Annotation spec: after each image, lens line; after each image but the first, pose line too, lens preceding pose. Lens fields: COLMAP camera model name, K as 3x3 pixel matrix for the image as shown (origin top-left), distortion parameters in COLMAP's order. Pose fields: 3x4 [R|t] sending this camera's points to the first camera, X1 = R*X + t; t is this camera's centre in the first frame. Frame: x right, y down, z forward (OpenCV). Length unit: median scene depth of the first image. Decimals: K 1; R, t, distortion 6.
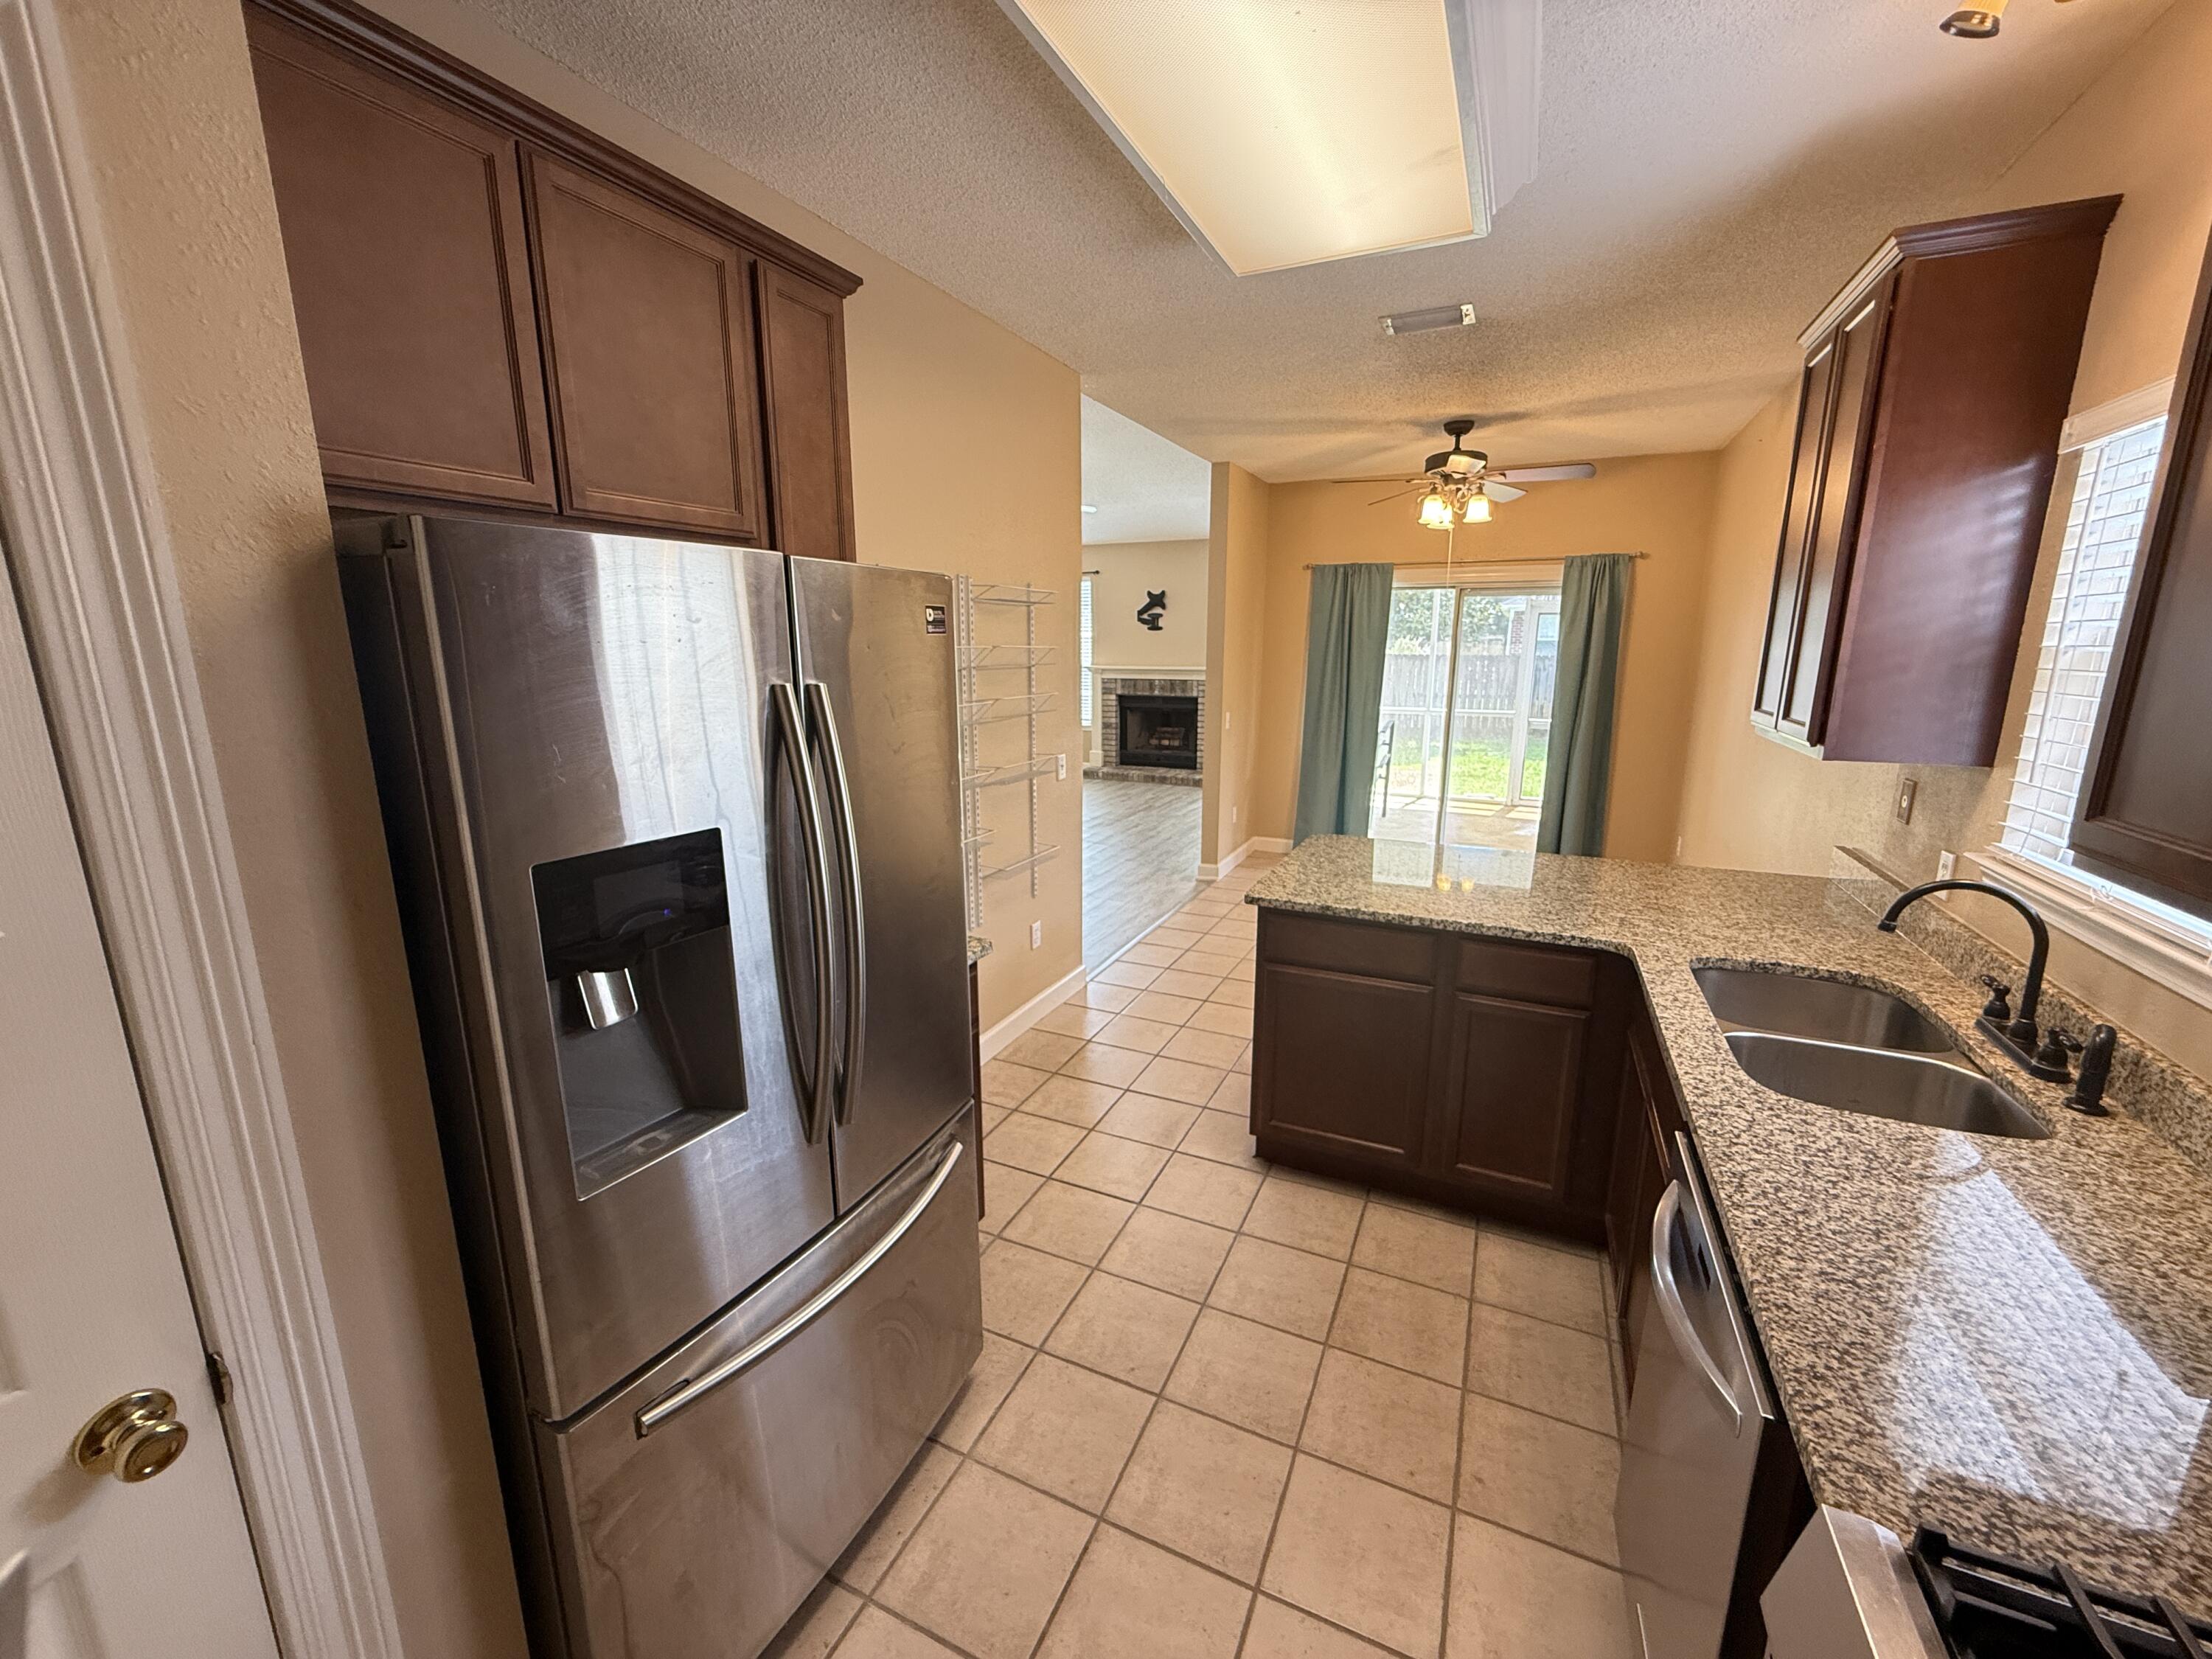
lens RADIAL K [[879.9, 0, 1103.7], [0, 879.9, 826.8], [0, 0, 1]] dist [-0.000409, -0.000087]
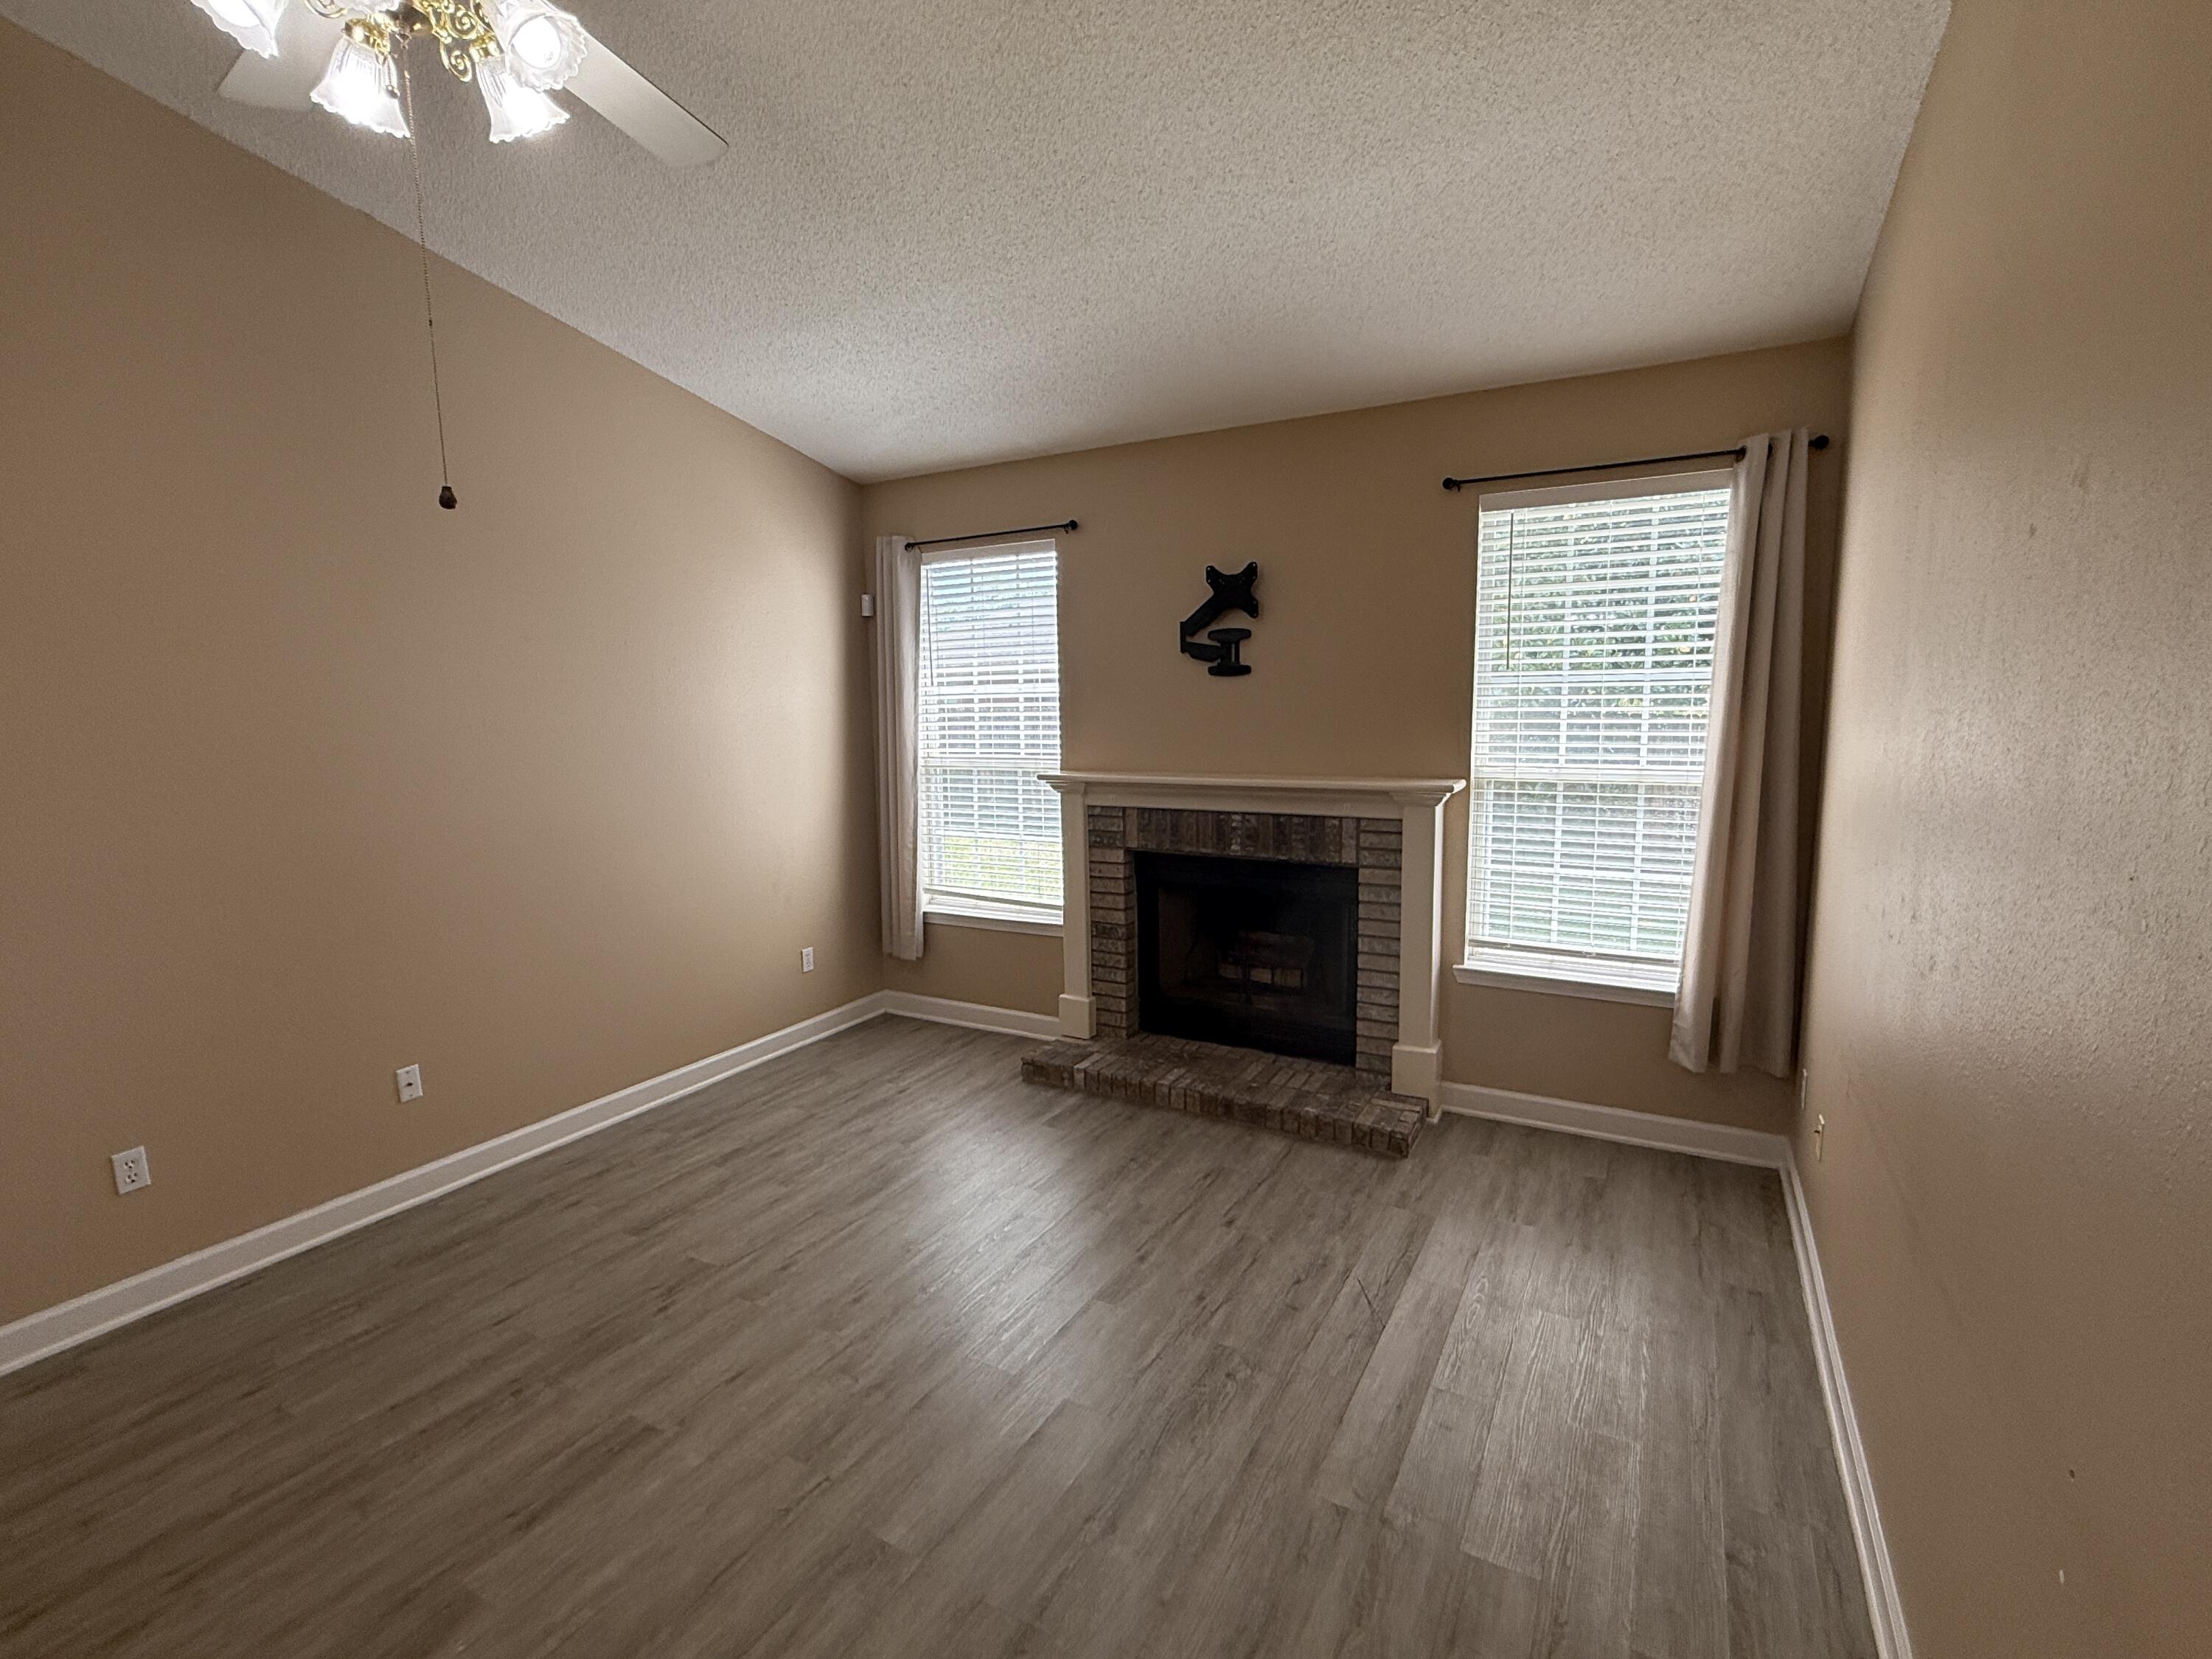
lens RADIAL K [[1020.7, 0, 1106.0], [0, 1020.7, 831.9], [0, 0, 1]] dist [-0.002884, -0.000048]
pose [[0.997741, -0.005930, -0.066908, 0.035321], [0.000785, 0.997056, -0.076668, -0.127697], [0.067166, 0.076443, 0.994809, 0.586376]]
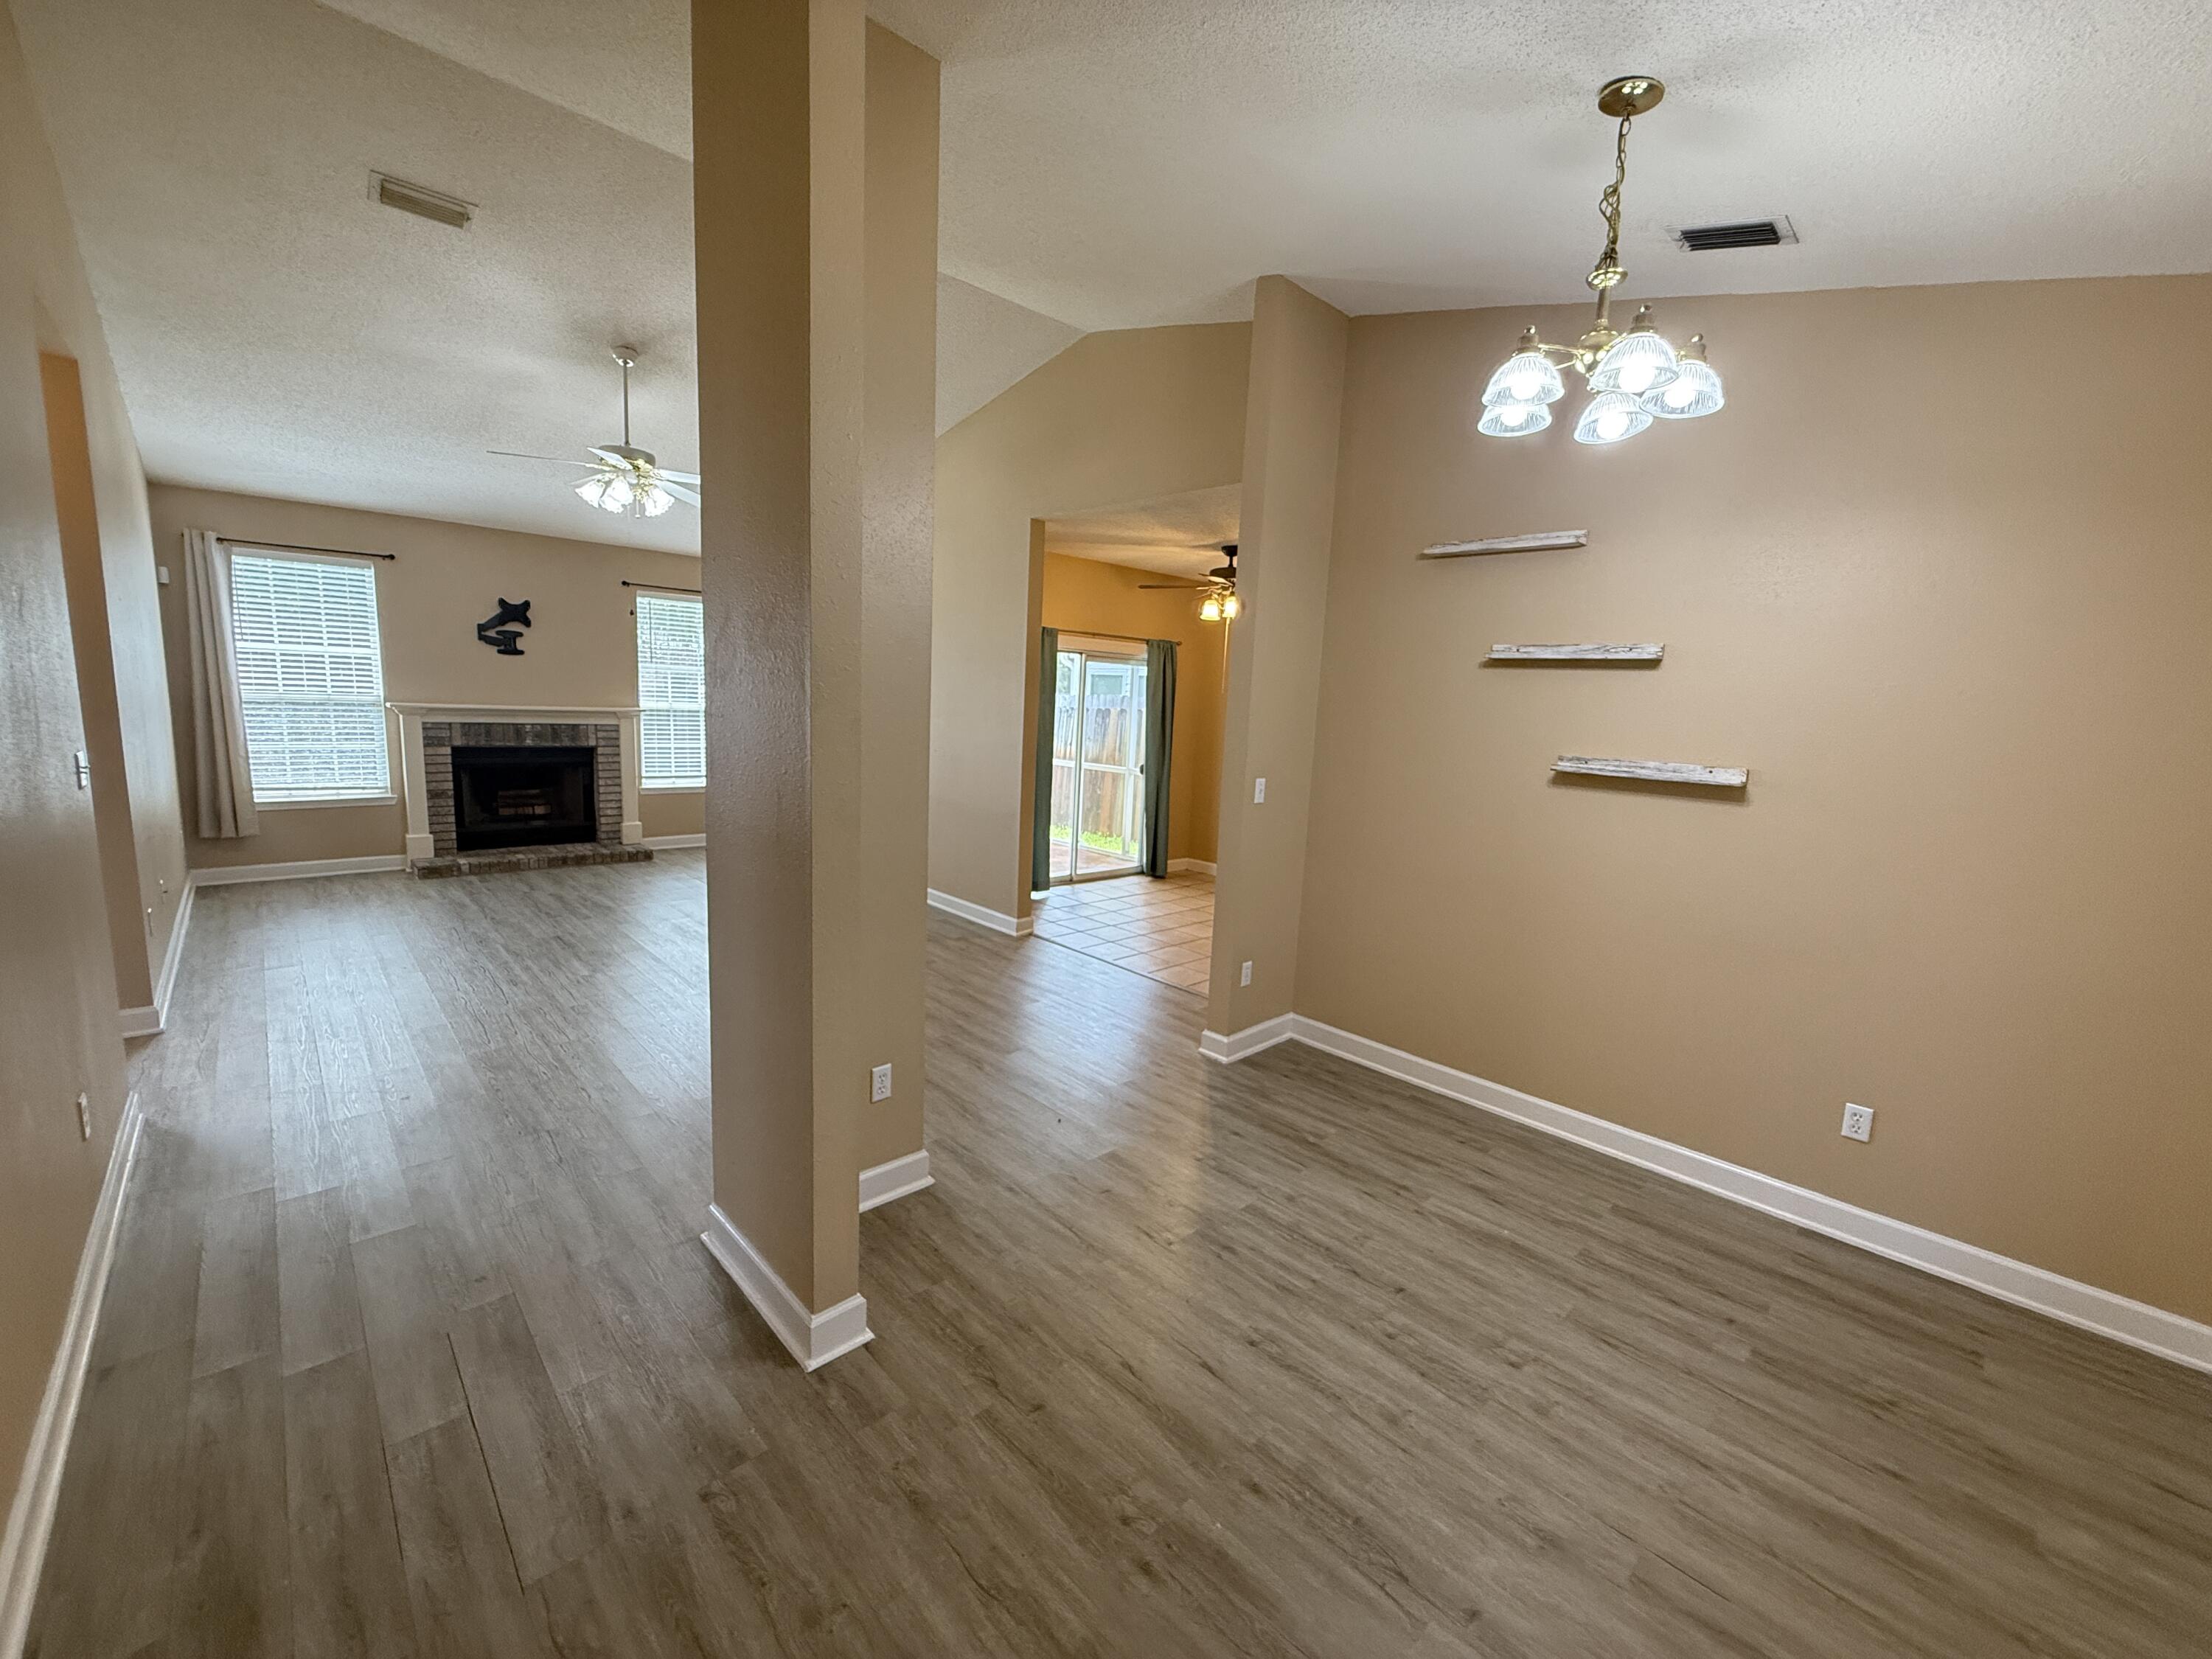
lens RADIAL K [[879.9, 0, 1093.8], [0, 879.9, 832.1], [0, 0, 1]] dist [-0.000409, -0.000087]
pose [[0.365423, -0.123262, 0.922644, -0.438857], [0.147186, 0.986376, 0.073482, -0.065619], [-0.919131, 0.108948, 0.378587, 0.317397]]
